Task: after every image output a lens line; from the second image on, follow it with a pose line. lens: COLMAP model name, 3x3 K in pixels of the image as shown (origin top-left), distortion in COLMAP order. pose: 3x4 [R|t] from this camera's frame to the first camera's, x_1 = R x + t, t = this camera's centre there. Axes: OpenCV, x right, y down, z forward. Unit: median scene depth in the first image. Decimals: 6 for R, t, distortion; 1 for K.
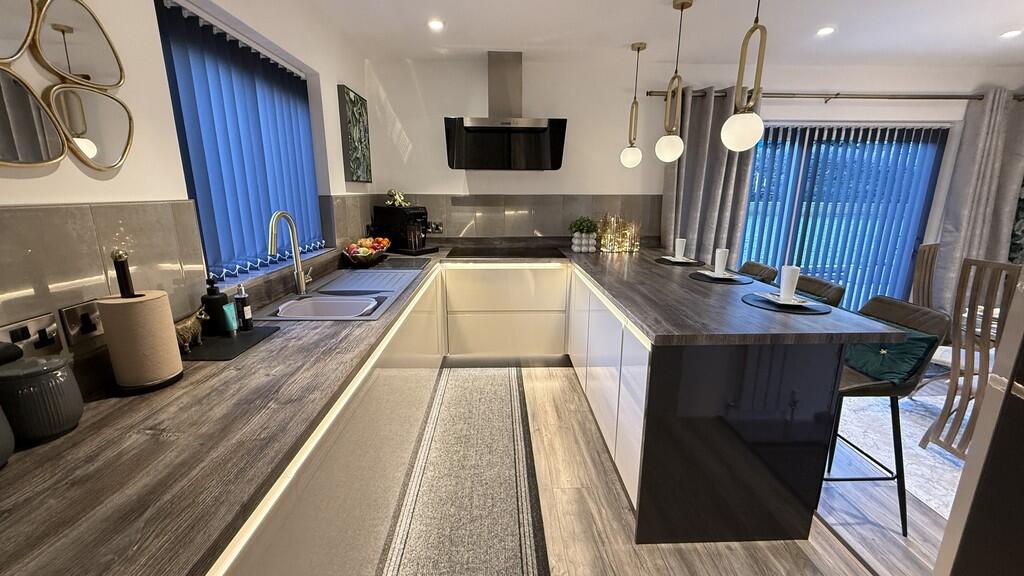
lens RADIAL K [[410.3, 0, 510.0], [0, 410.3, 287.1], [0, 0, 1]] dist [0.002850, 0.000125]
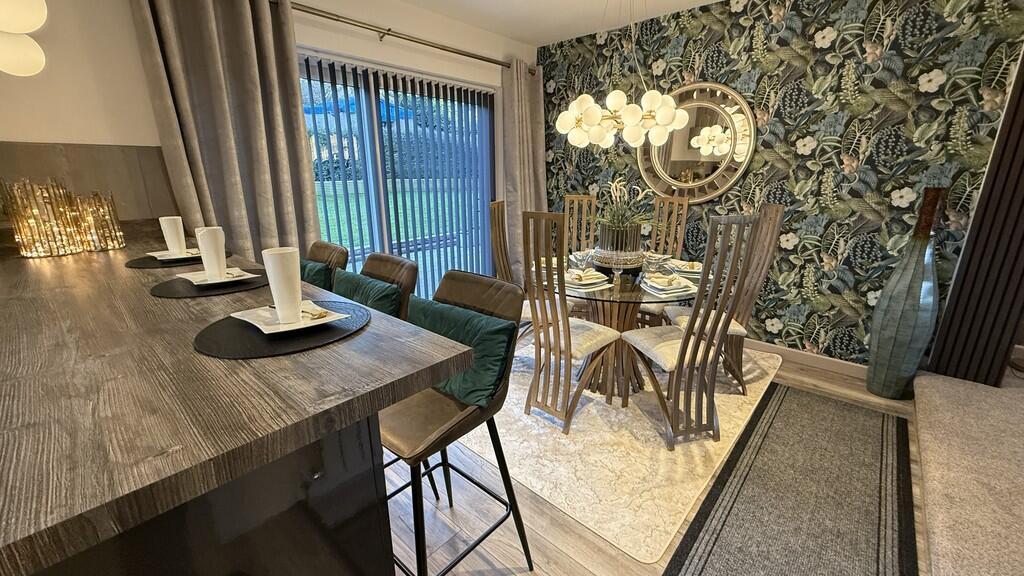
lens RADIAL K [[410.3, 0, 510.0], [0, 410.3, 287.1], [0, 0, 1]] dist [0.002850, 0.000125]
pose [[0.693790, -0.200631, 0.691667, 0.384435], [0.174786, 0.978606, 0.108540, -0.007990], [-0.698646, 0.045590, 0.714014, 0.345983]]
